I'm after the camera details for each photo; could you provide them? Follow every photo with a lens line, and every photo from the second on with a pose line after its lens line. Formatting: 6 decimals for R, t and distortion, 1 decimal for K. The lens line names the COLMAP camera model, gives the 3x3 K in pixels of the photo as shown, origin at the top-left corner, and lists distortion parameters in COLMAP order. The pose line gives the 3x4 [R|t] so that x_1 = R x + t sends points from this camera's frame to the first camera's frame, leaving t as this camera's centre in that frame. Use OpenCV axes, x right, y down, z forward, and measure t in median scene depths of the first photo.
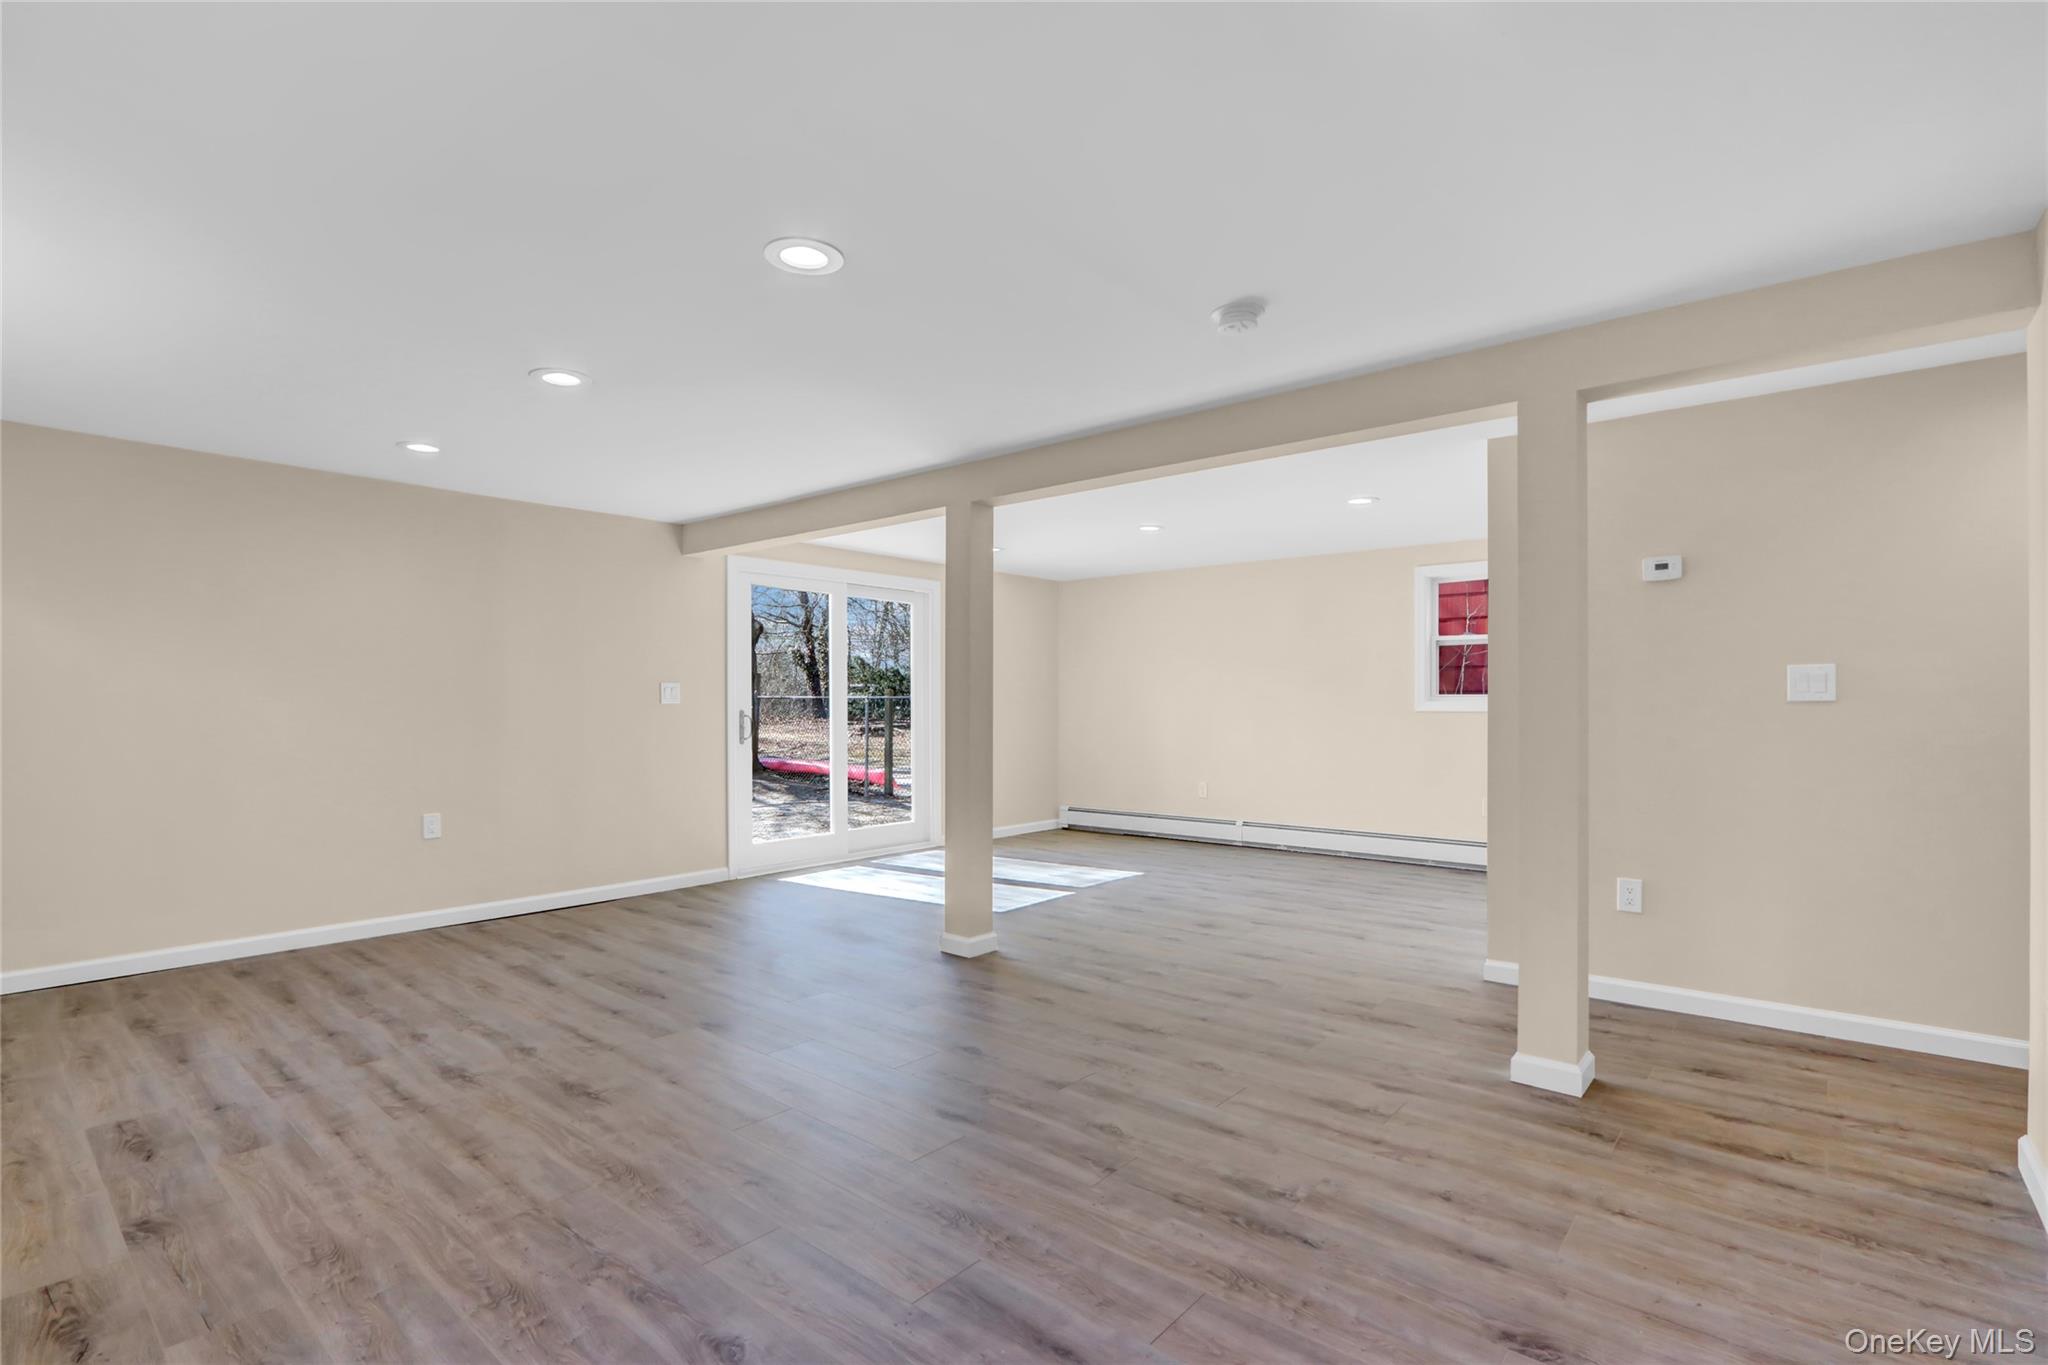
lens RADIAL K [[950.9, 0, 1011.0], [0, 950.9, 700.2], [0, 0, 1]] dist [-0.019173, 0.005538]
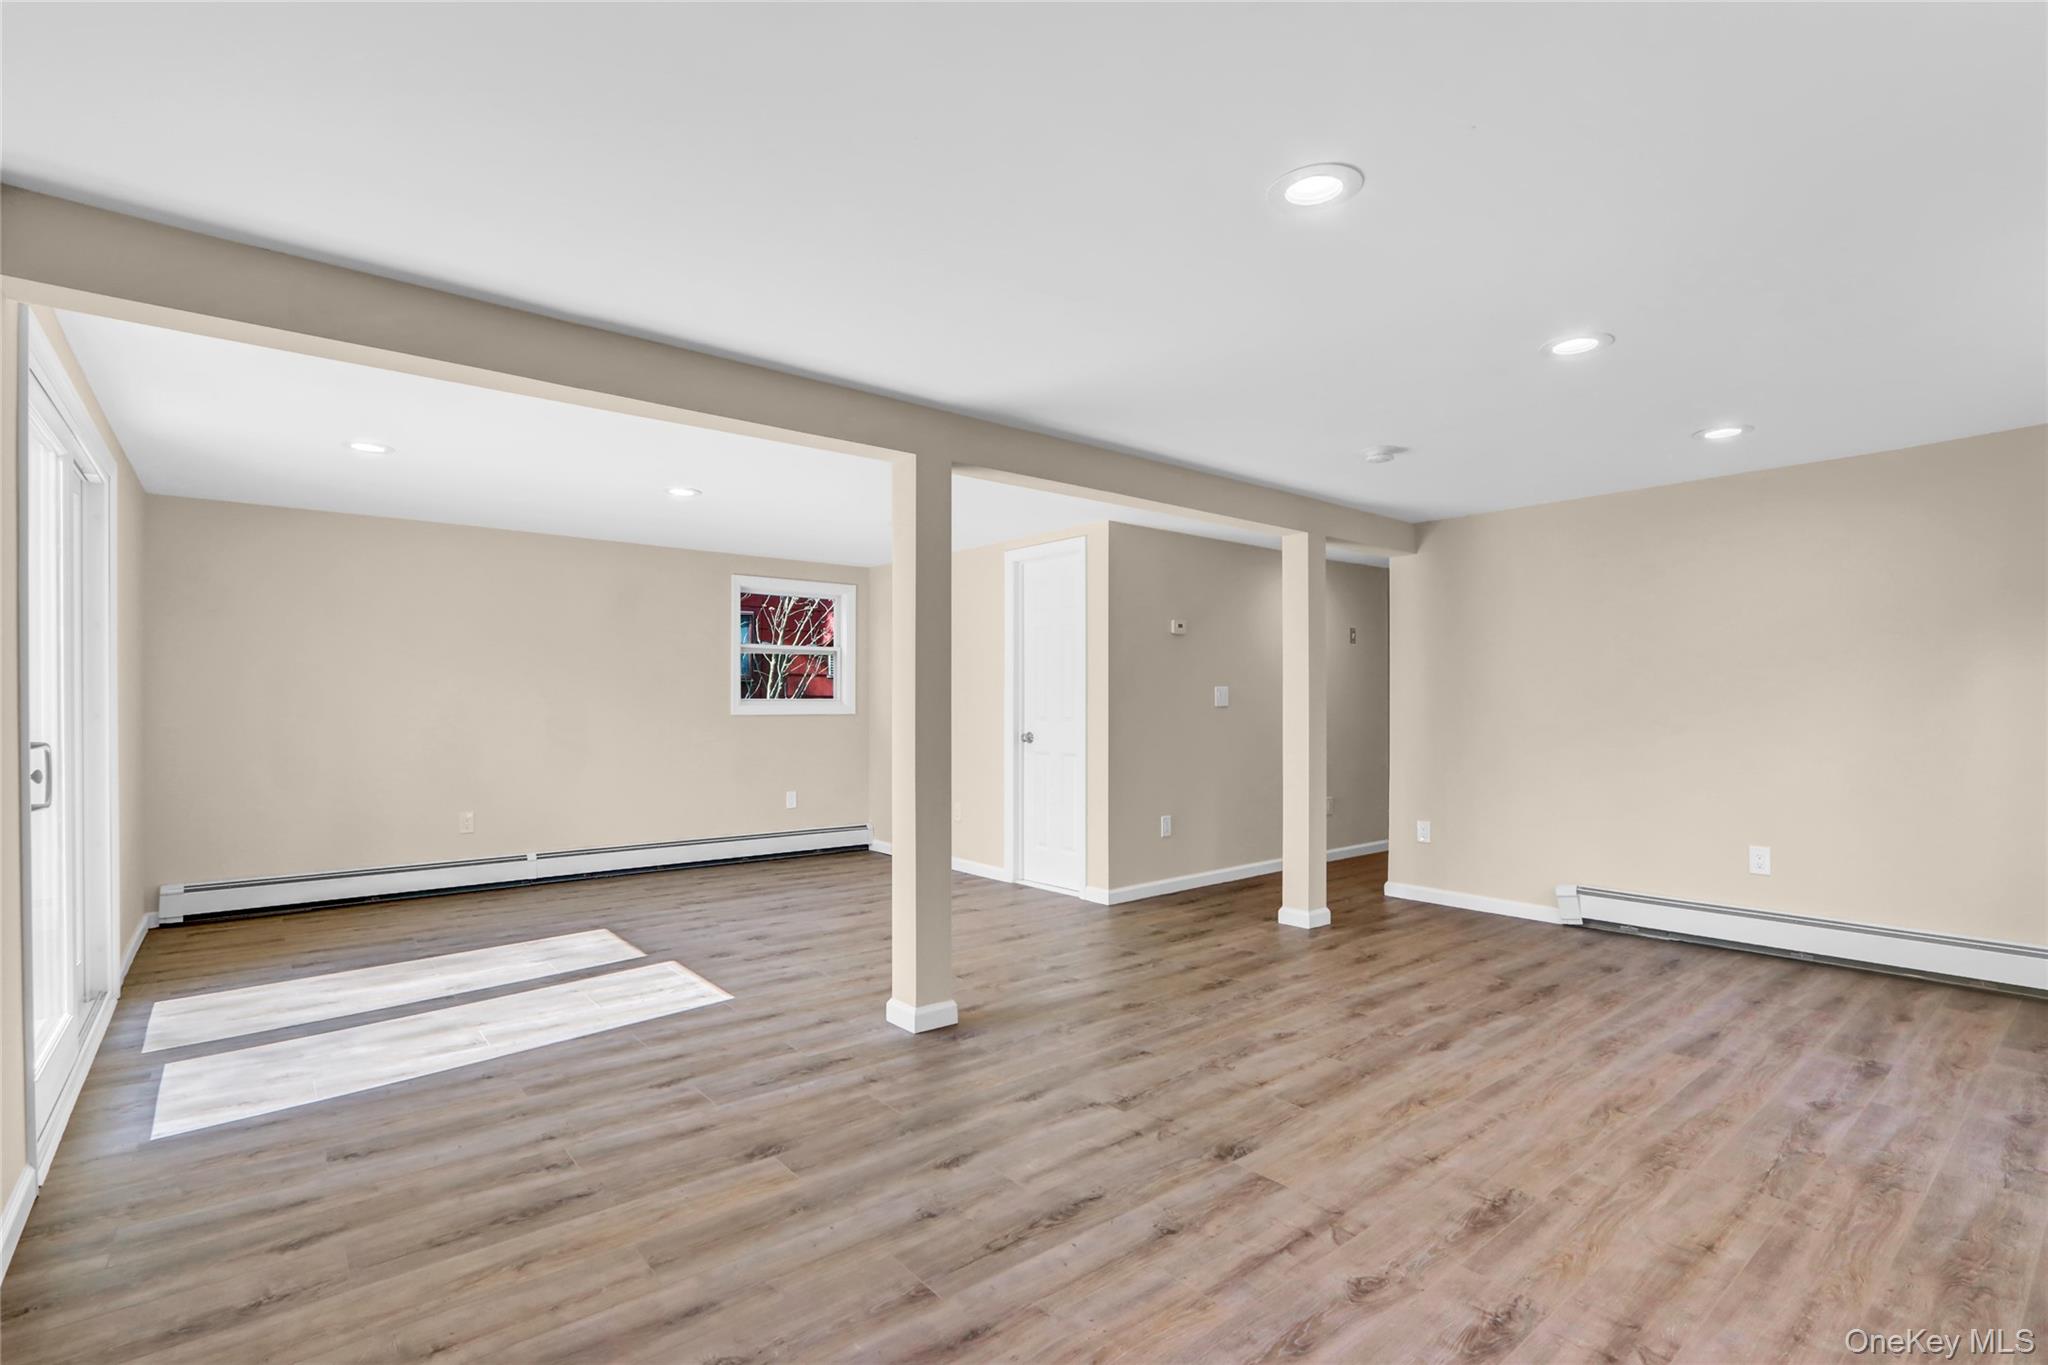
lens RADIAL K [[950.9, 0, 1011.0], [0, 950.9, 700.2], [0, 0, 1]] dist [-0.019173, 0.005538]
pose [[0.179611, 0.003672, 0.983731, -1.353183], [-0.004077, 0.999987, -0.002988, -0.005654], [-0.983729, -0.003474, 0.179624, 1.309516]]
